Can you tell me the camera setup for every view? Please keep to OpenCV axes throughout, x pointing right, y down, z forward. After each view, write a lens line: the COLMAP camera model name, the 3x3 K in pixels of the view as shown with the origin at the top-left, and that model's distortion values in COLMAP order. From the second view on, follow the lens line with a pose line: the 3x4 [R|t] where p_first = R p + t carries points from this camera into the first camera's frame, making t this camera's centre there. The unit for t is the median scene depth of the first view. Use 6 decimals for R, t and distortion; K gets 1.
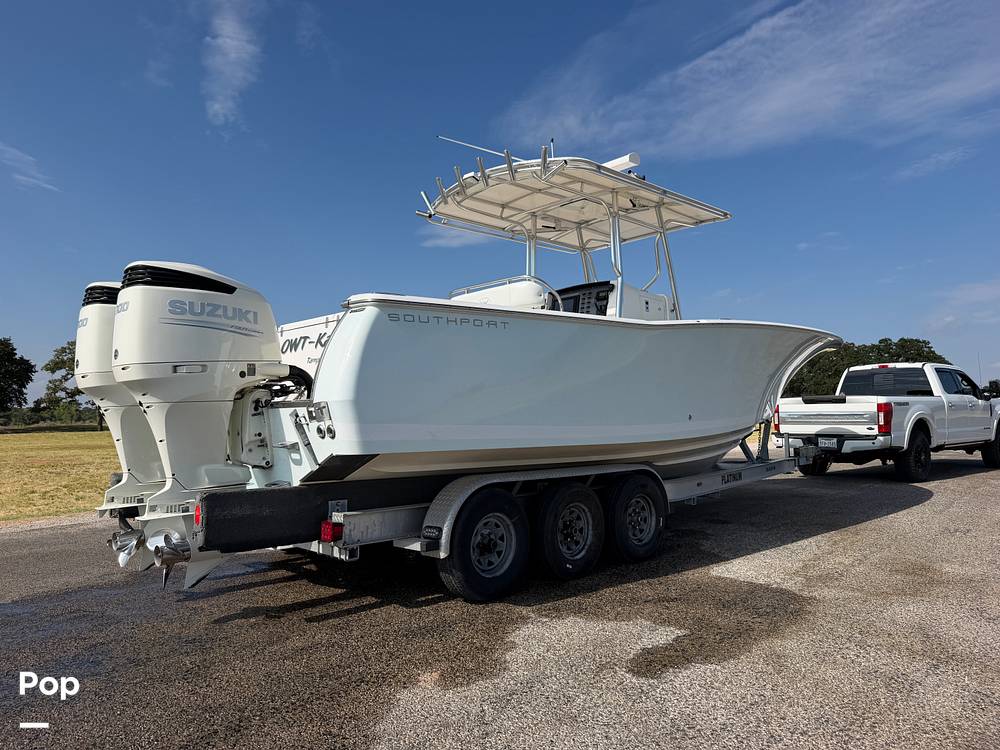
lens RADIAL K [[702.0, 0, 495.3], [0, 702.0, 382.0], [0, 0, 1]] dist [0.006202, -0.009692]
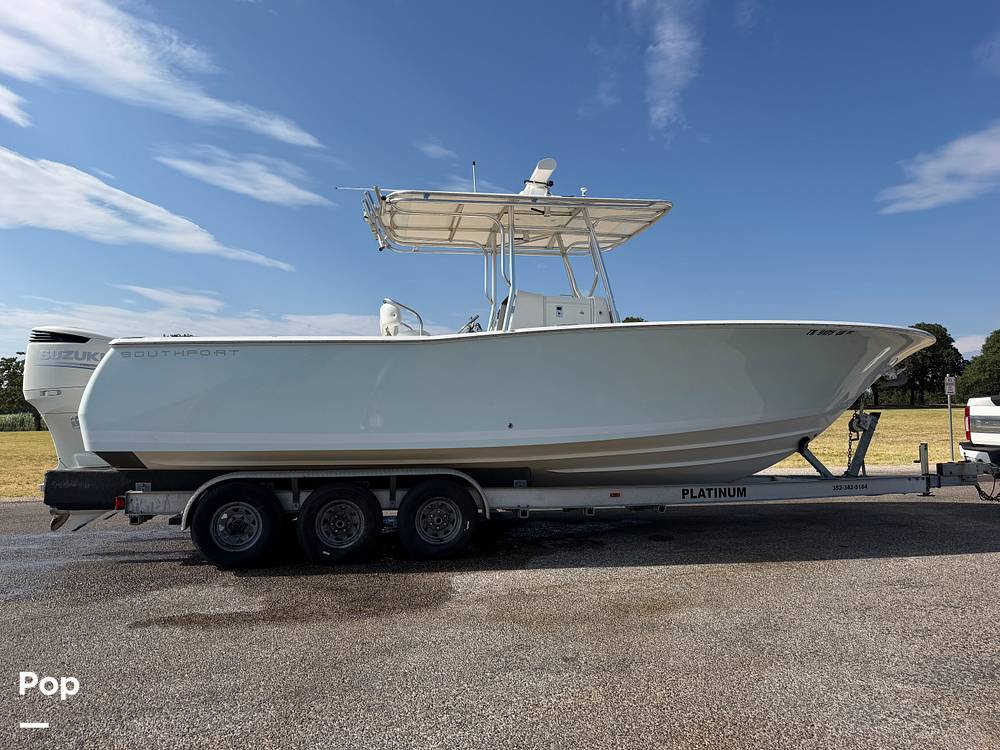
lens RADIAL K [[702.0, 0, 500.4], [0, 702.0, 373.0], [0, 0, 1]] dist [0.006202, -0.009692]
pose [[0.830035, -0.021758, -0.557286, 0.916244], [0.021563, 0.999744, -0.006916, -0.021855], [0.557294, -0.006276, 0.830292, 0.174312]]
